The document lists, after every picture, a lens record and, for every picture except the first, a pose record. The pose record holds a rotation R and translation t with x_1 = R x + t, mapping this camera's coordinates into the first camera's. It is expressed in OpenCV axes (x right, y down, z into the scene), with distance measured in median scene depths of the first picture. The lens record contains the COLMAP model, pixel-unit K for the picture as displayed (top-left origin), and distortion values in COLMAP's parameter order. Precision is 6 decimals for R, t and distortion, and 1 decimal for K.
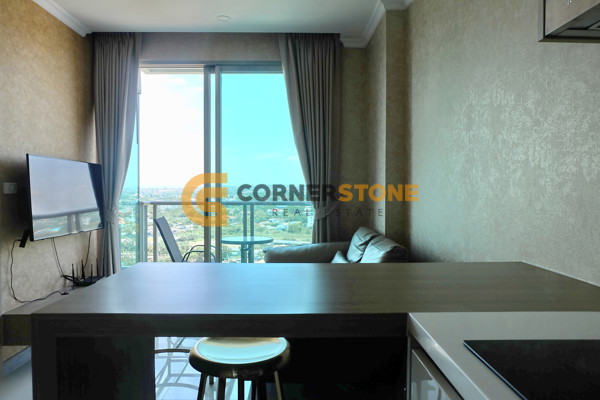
lens RADIAL K [[431.4, 0, 303.4], [0, 431.4, 192.1], [0, 0, 1]] dist [-0.026909, 0.052134]
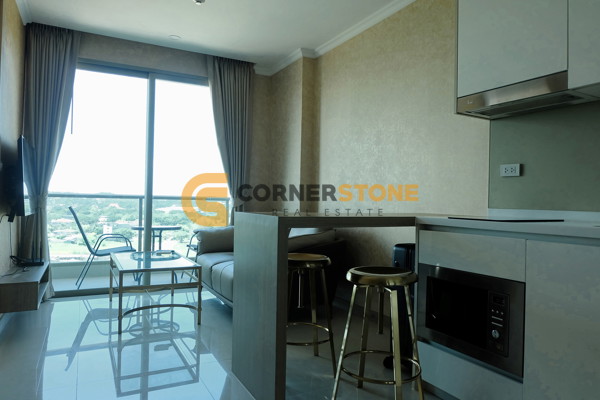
lens RADIAL K [[431.4, 0, 318.1], [0, 431.4, 201.1], [0, 0, 1]] dist [-0.026909, 0.052134]
pose [[0.881373, 0.014935, 0.472185, -0.376319], [-0.012560, 0.999888, -0.008181, 0.058143], [-0.472255, 0.001280, 0.881461, -0.244380]]
